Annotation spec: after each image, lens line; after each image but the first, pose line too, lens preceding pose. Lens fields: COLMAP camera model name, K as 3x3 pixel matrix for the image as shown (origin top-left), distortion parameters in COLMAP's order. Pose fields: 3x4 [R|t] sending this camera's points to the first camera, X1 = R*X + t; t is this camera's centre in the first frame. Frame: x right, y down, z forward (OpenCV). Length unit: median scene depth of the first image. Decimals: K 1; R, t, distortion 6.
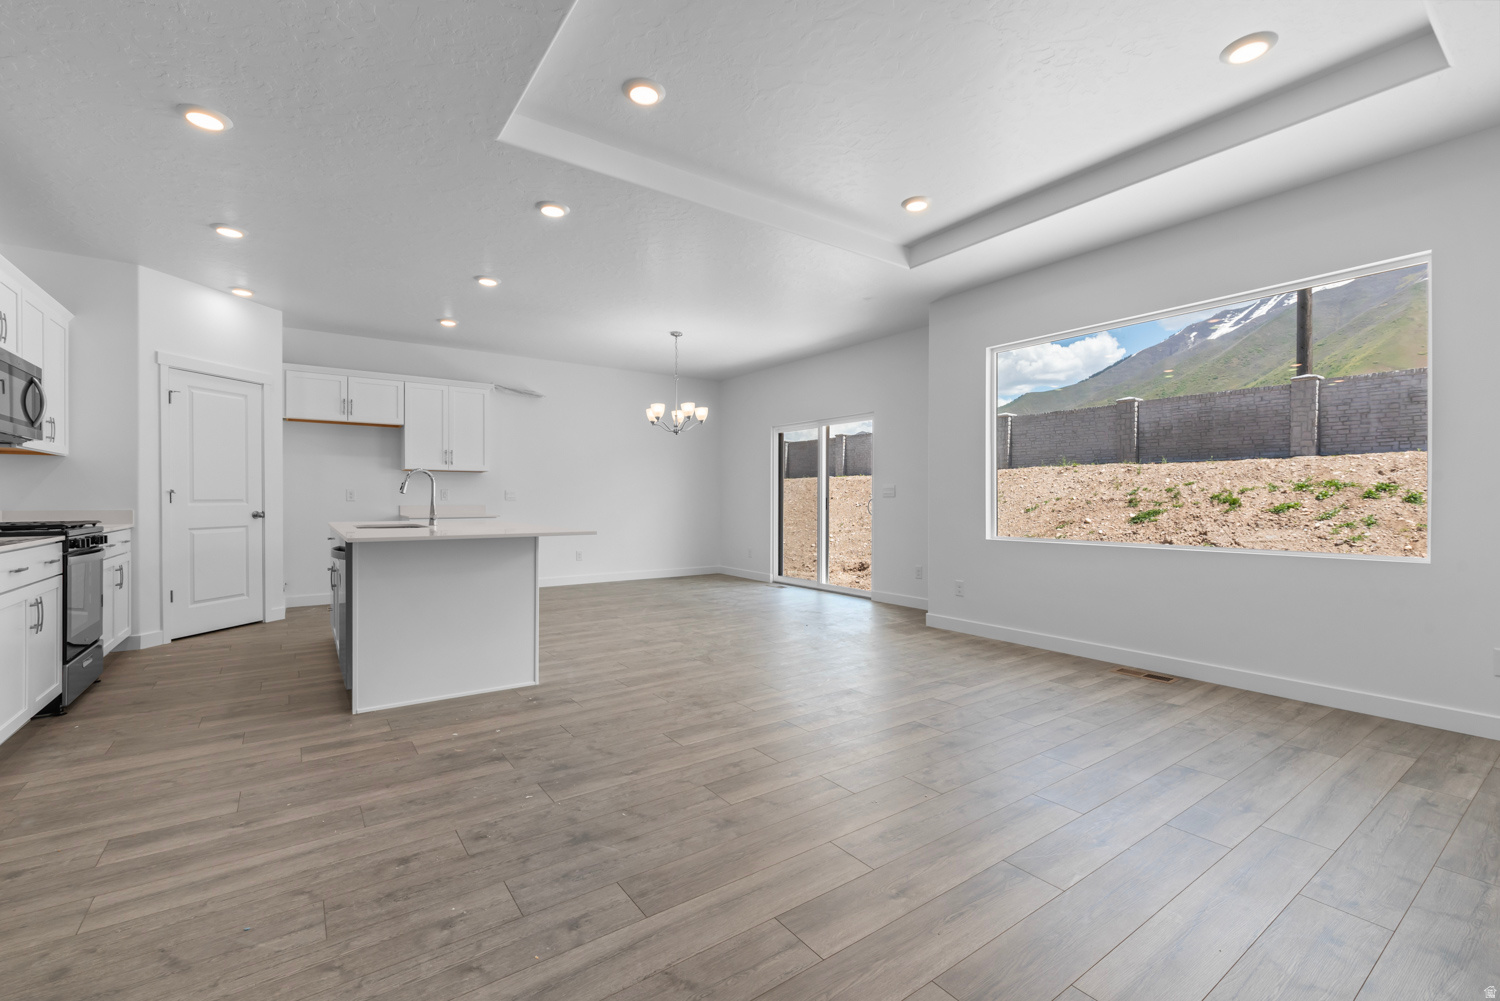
lens RADIAL K [[643.8, 0, 750.0], [0, 643.8, 500.5], [0, 0, 1]] dist [0.005896, -0.000368]
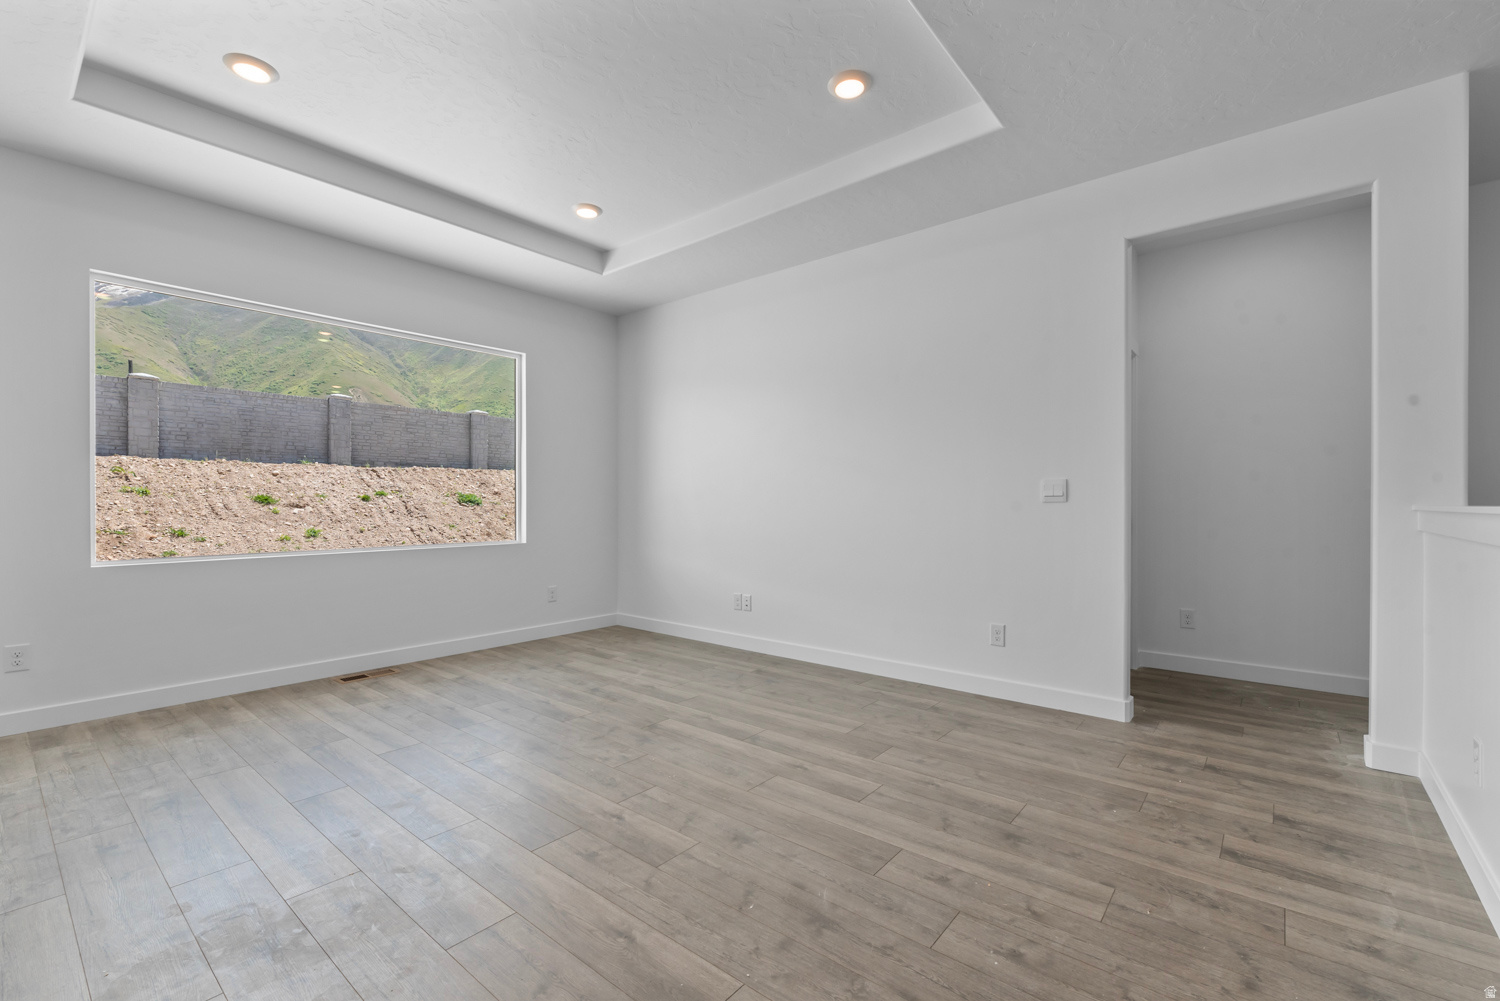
lens RADIAL K [[643.8, 0, 750.0], [0, 643.8, 500.5], [0, 0, 1]] dist [0.005896, -0.000368]
pose [[-0.252533, 0.002145, 0.967586, -1.097003], [0.002964, 0.999995, -0.001443, -0.008840], [-0.967584, 0.002504, -0.252538, 1.373364]]
